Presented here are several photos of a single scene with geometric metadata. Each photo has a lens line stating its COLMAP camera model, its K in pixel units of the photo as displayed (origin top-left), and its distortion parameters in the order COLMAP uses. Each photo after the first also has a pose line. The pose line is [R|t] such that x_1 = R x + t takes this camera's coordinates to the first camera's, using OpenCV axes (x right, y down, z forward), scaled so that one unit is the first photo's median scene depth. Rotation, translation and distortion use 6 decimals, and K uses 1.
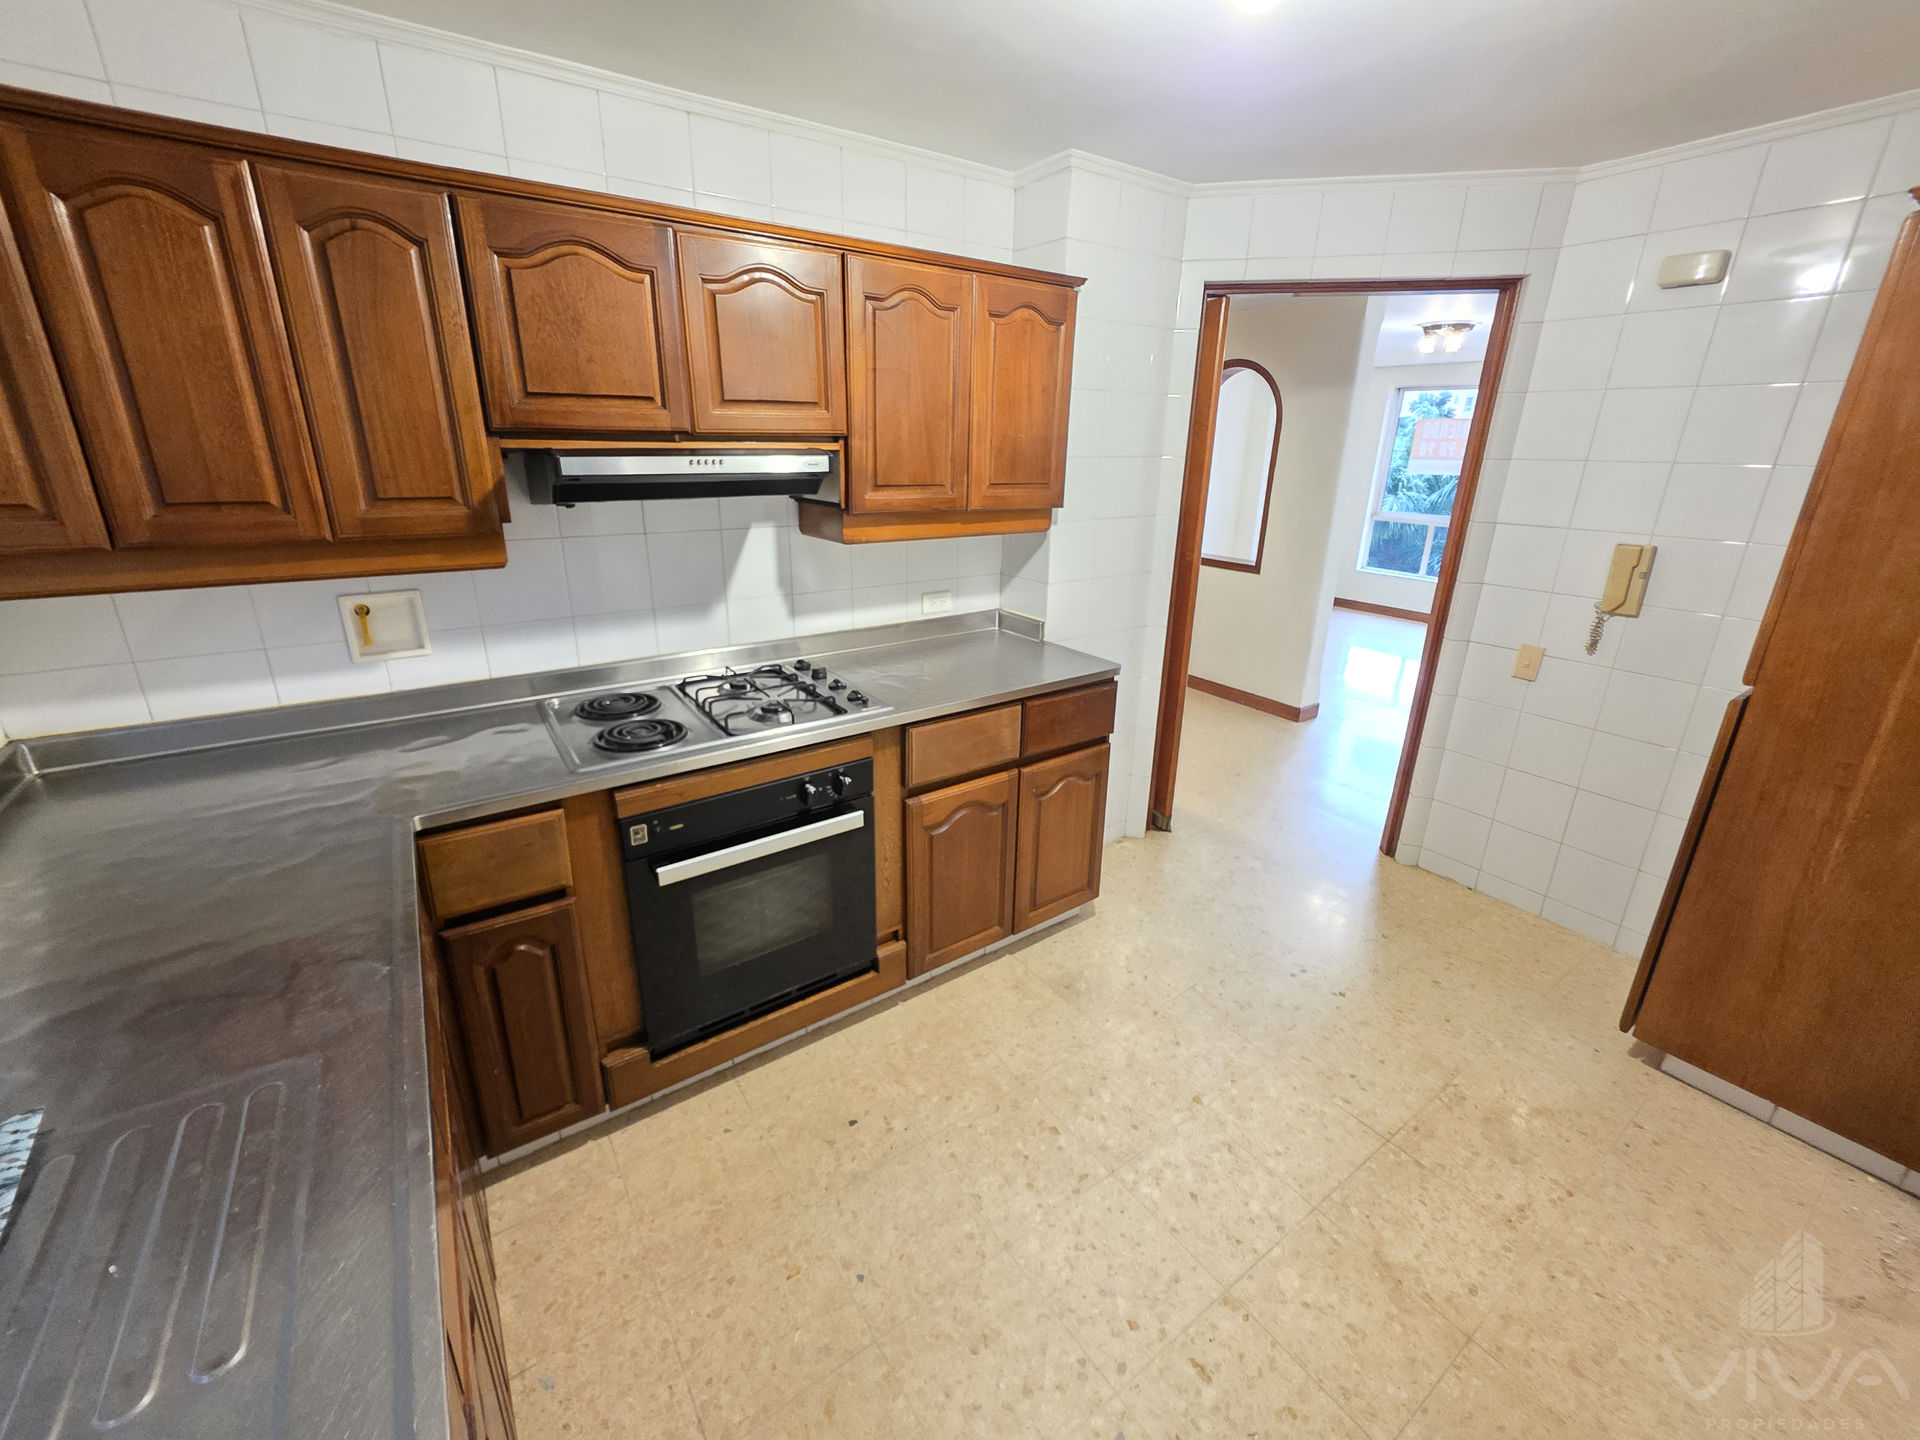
lens RADIAL K [[768.2, 0, 944.6], [0, 768.2, 693.2], [0, 0, 1]] dist [0.002846, -0.000535]
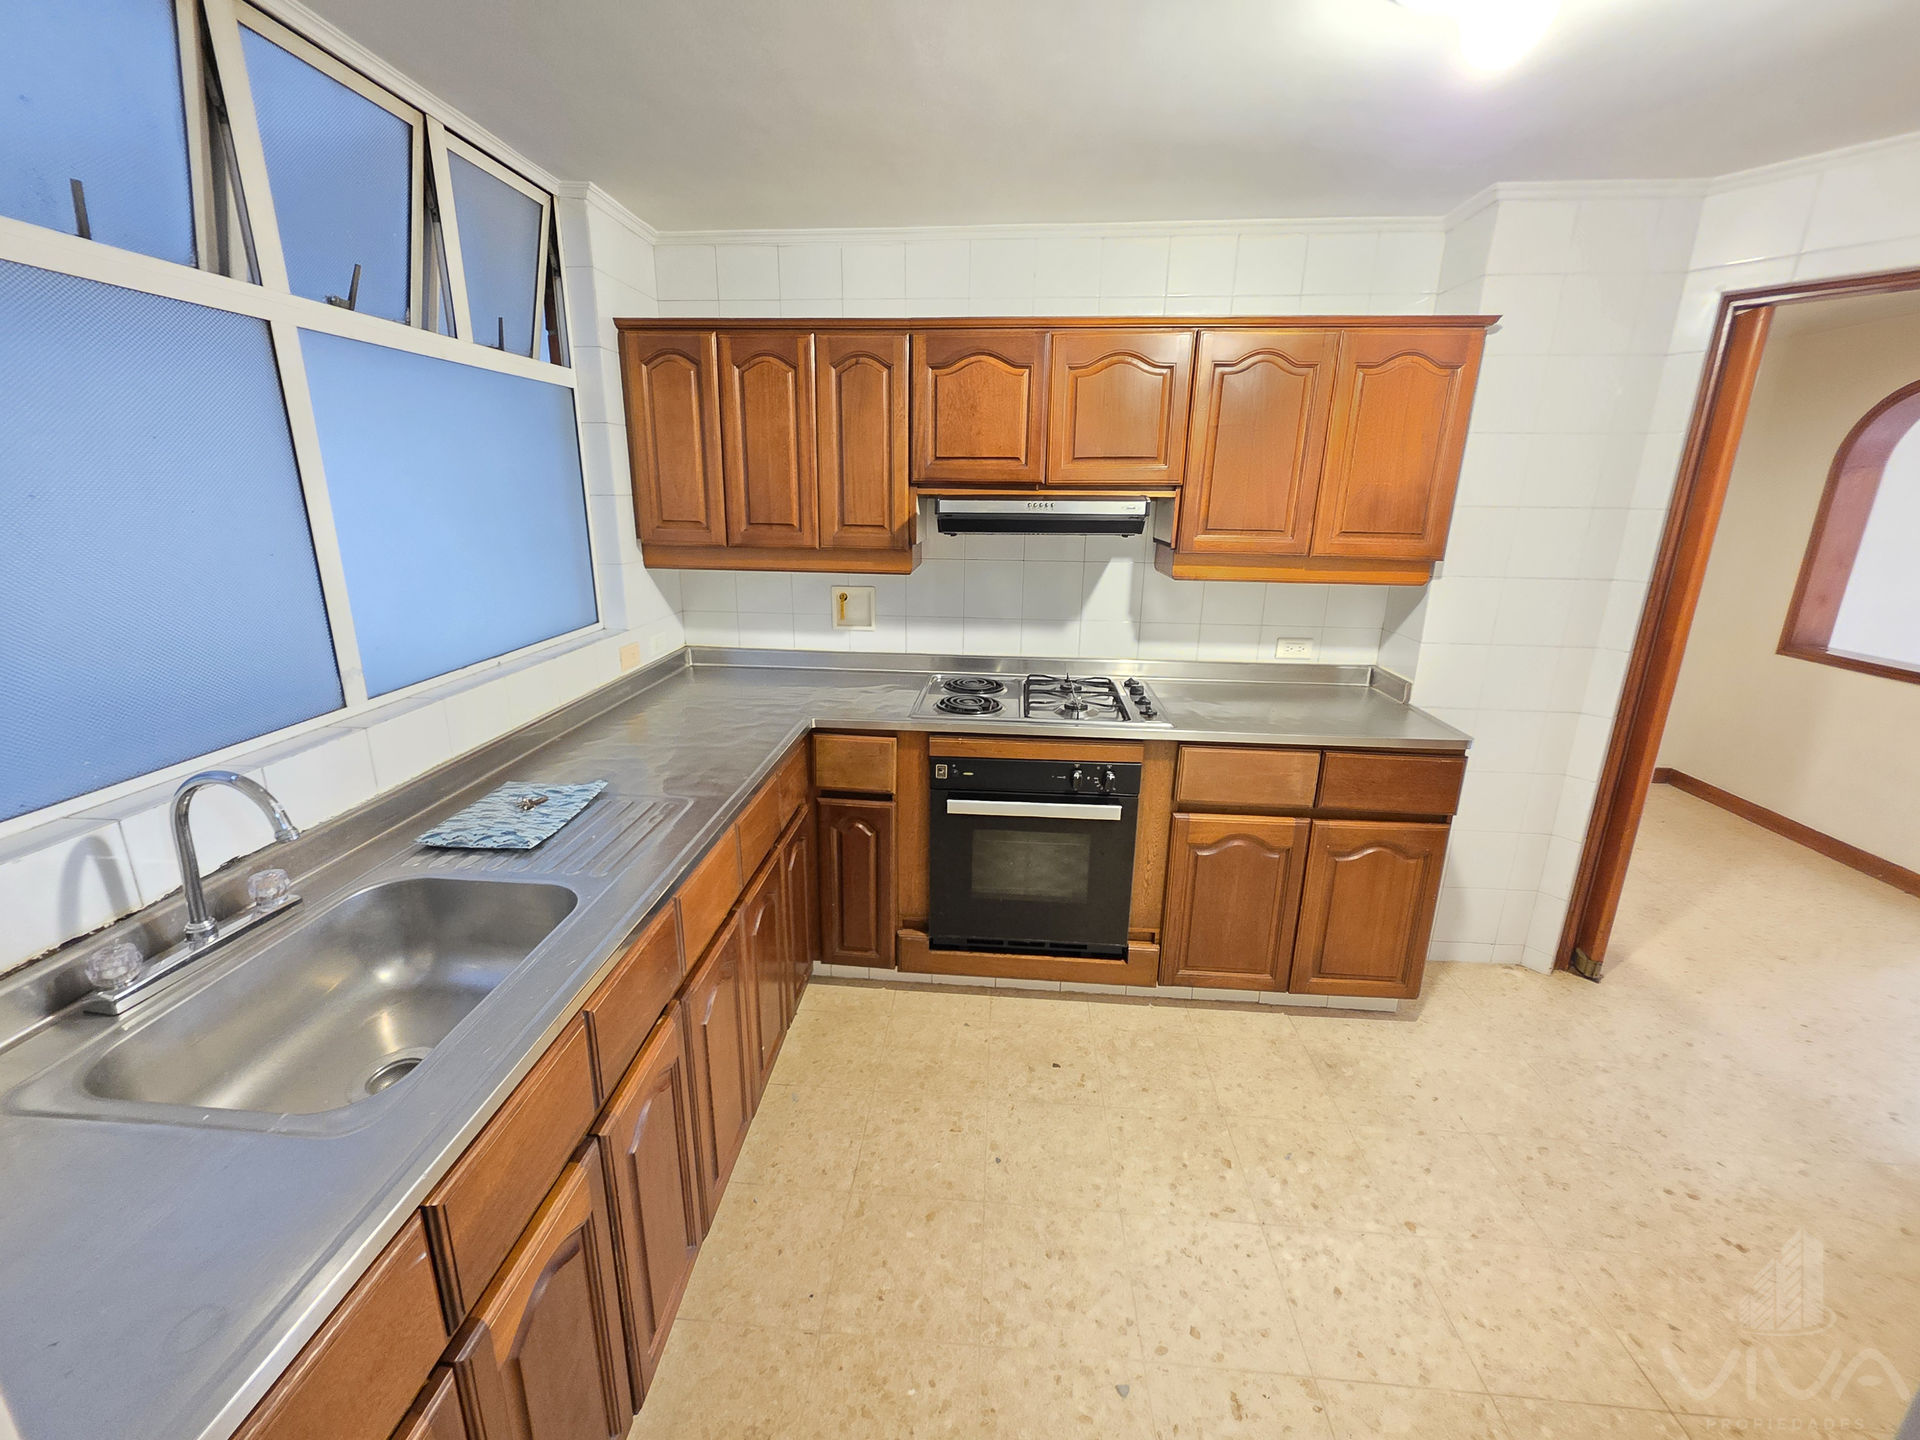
lens RADIAL K [[768.2, 0, 944.6], [0, 768.2, 693.2], [0, 0, 1]] dist [0.002846, -0.000535]
pose [[0.777987, 0.158740, -0.607896, 0.378874], [-0.197144, 0.980367, 0.003698, 0.037696], [0.596548, 0.116966, 0.794008, -0.090450]]
